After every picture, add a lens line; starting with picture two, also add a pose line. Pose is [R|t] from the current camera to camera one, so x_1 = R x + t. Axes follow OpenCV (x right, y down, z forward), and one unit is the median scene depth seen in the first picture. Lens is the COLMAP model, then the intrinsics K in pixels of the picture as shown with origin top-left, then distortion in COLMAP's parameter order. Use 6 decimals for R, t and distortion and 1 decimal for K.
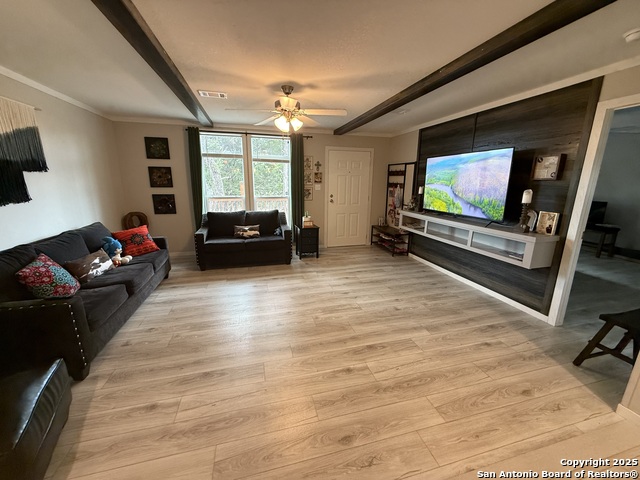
lens RADIAL K [[255.2, 0, 319.0], [0, 255.2, 239.8], [0, 0, 1]] dist [0.000766, 0.000098]
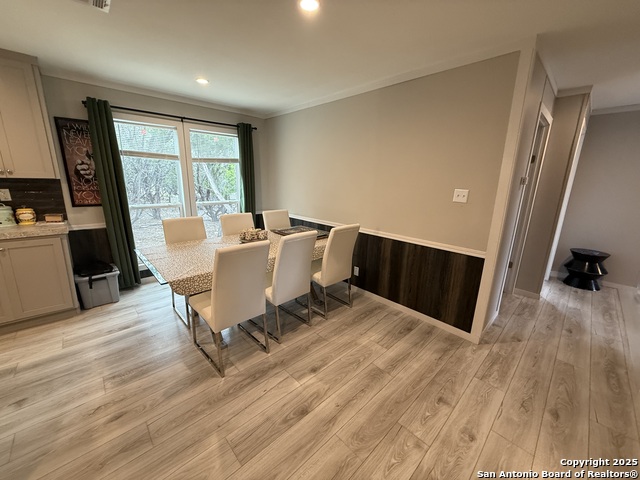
lens RADIAL K [[255.2, 0, 319.0], [0, 255.2, 239.8], [0, 0, 1]] dist [0.000766, 0.000098]
pose [[-0.877618, 0.078589, -0.472876, 0.345411], [-0.143473, 0.898185, 0.415547, -0.228947], [0.457387, 0.432536, -0.776988, 1.027288]]
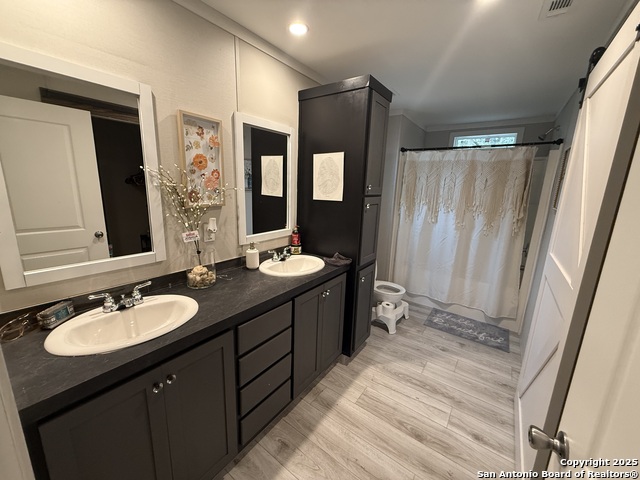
lens RADIAL K [[255.2, 0, 319.0], [0, 255.2, 239.8], [0, 0, 1]] dist [0.000766, 0.000098]
pose [[-0.629840, -0.199188, 0.750750, -0.032157], [0.130687, 0.925603, 0.355219, -0.268420], [-0.765652, 0.321845, -0.556950, 1.072785]]
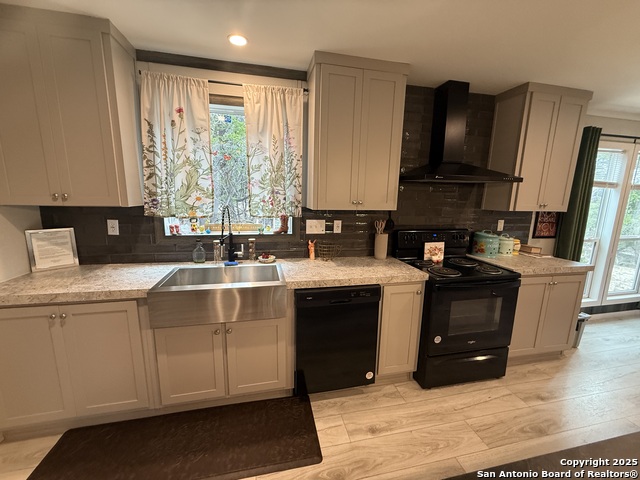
lens RADIAL K [[255.2, 0, 319.0], [0, 255.2, 239.8], [0, 0, 1]] dist [0.000766, 0.000098]
pose [[-0.998496, -0.042458, 0.034691, 1.427267], [-0.025395, 0.918892, 0.393690, -0.158540], [-0.048592, 0.392217, -0.918588, 0.724267]]
